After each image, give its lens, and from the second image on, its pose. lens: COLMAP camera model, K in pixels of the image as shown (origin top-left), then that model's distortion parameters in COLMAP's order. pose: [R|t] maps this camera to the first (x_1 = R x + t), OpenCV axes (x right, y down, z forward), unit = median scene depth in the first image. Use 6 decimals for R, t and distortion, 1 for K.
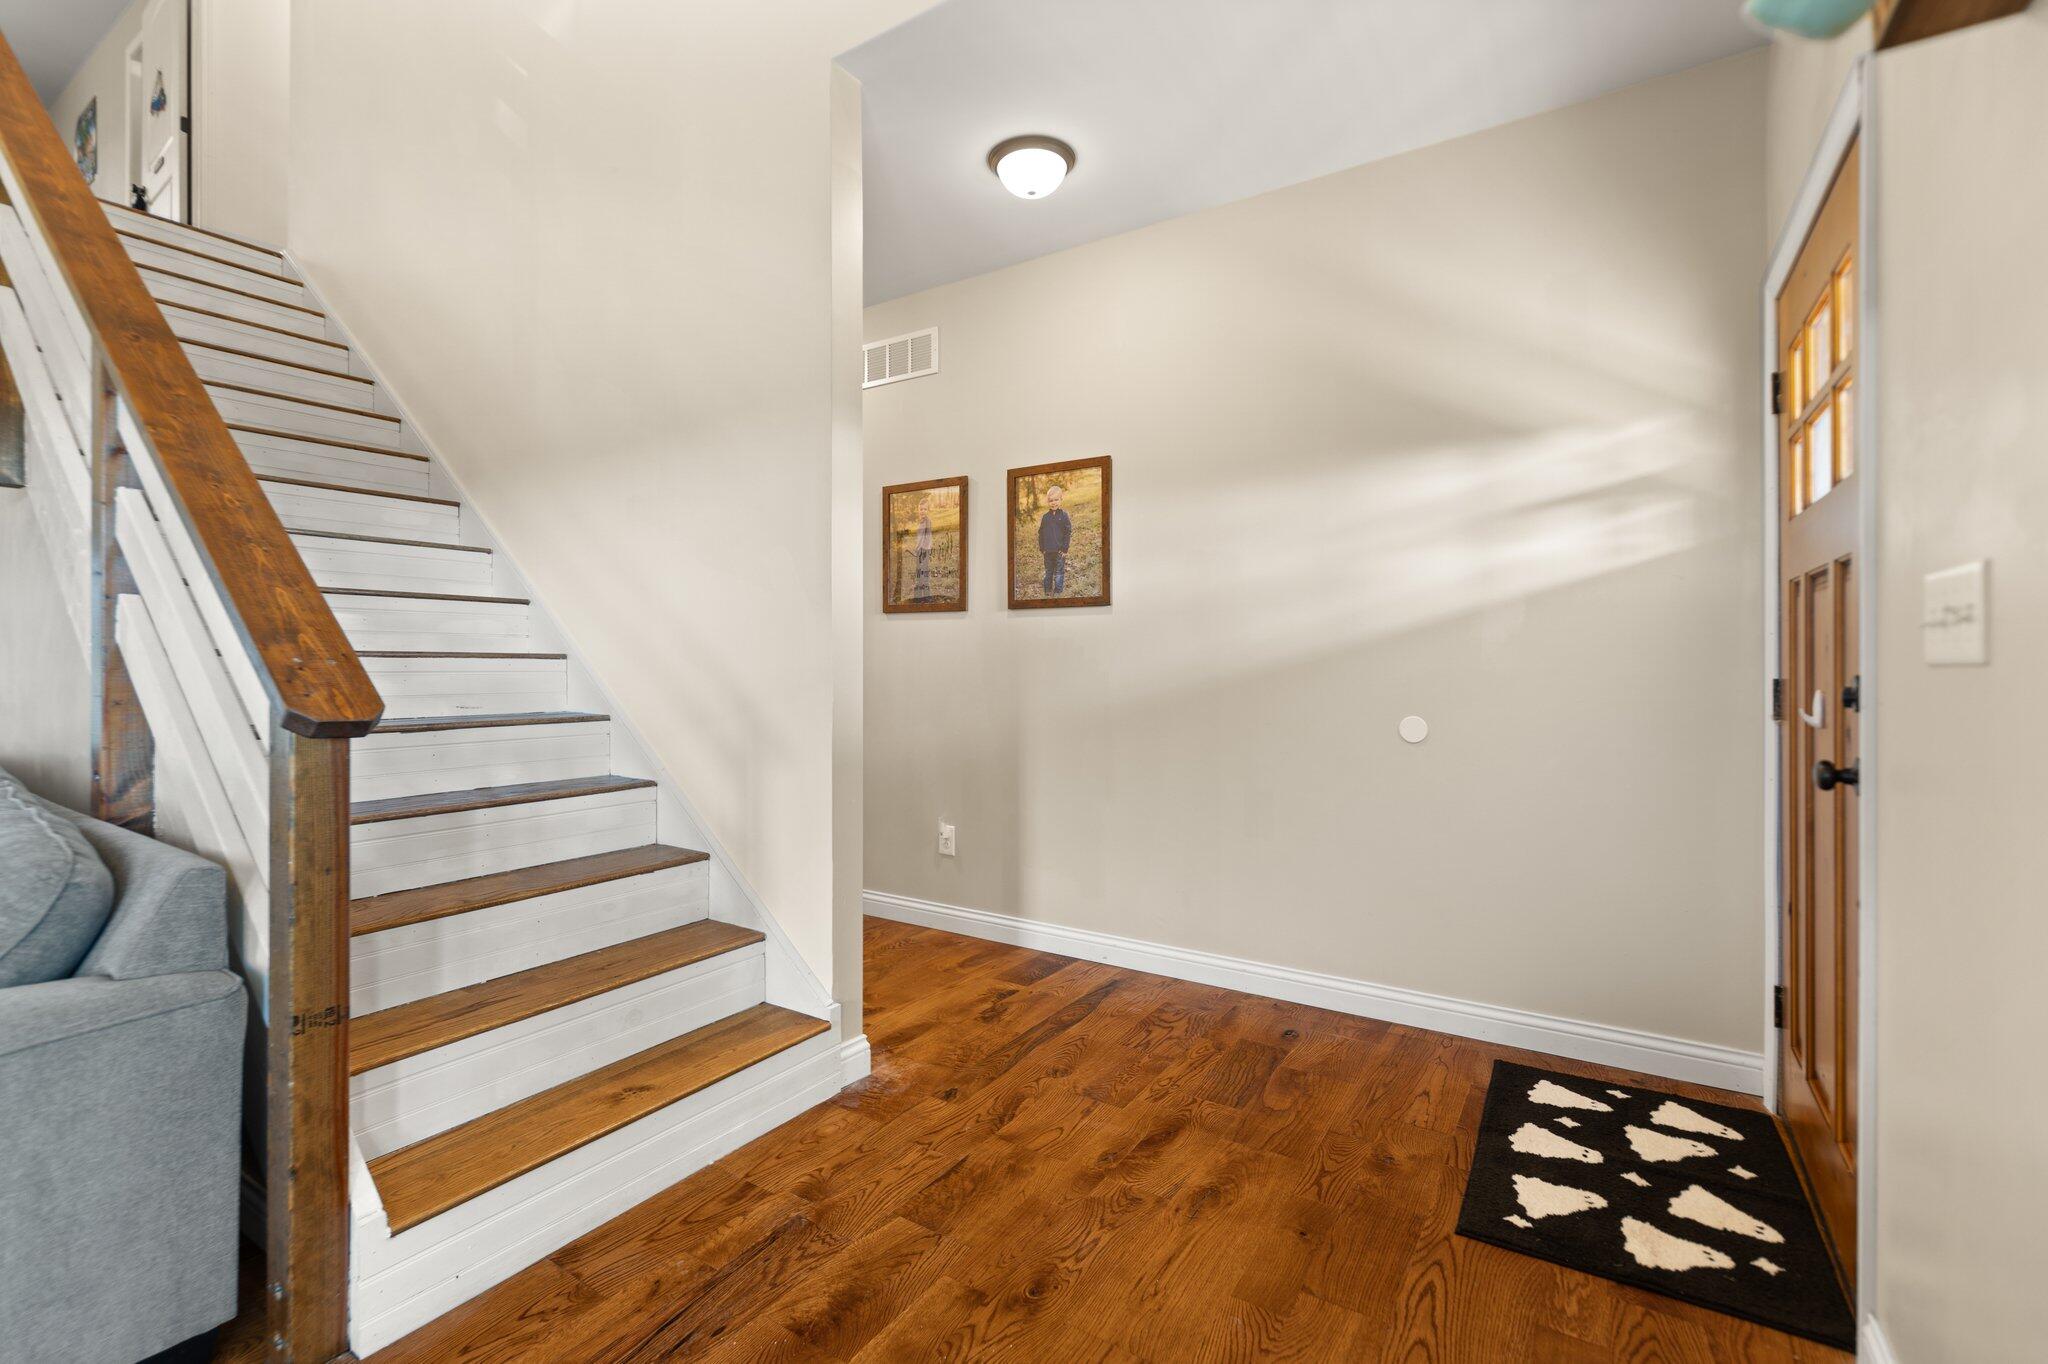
lens RADIAL K [[892.6, 0, 1019.8], [0, 892.6, 662.2], [0, 0, 1]] dist [0.000015, -0.000084]
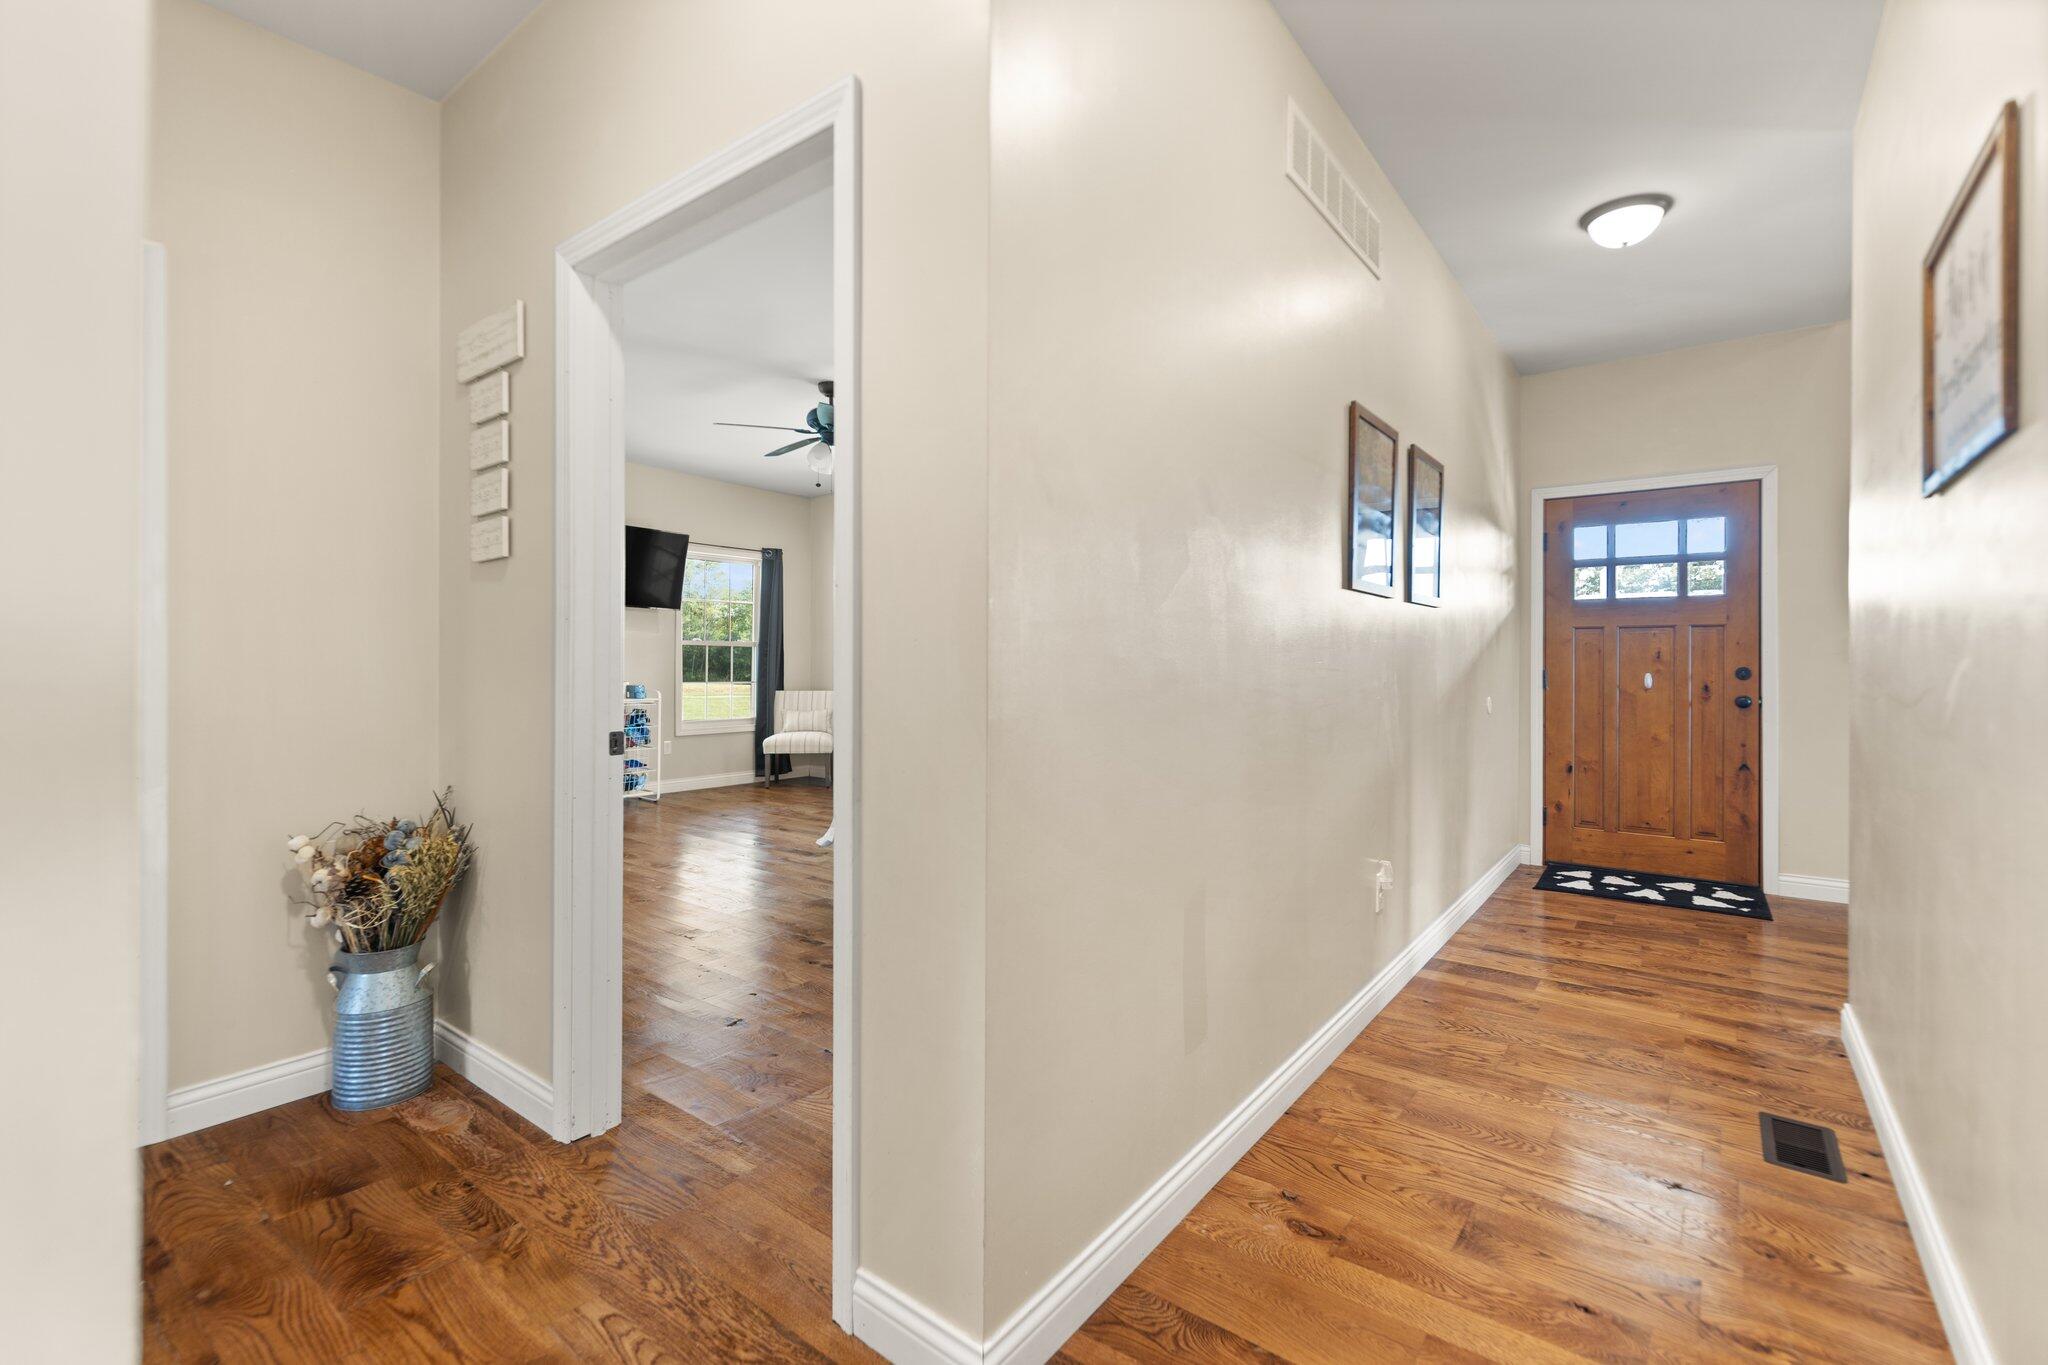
lens RADIAL K [[895.2, 0, 992.9], [0, 895.2, 674.6], [0, 0, 1]] dist [0.001609, -0.000059]
pose [[0.096407, -0.005743, 0.995325, -1.058692], [-0.001014, 0.999982, 0.005868, 0.006568], [-0.995341, -0.001575, 0.096400, 1.497203]]
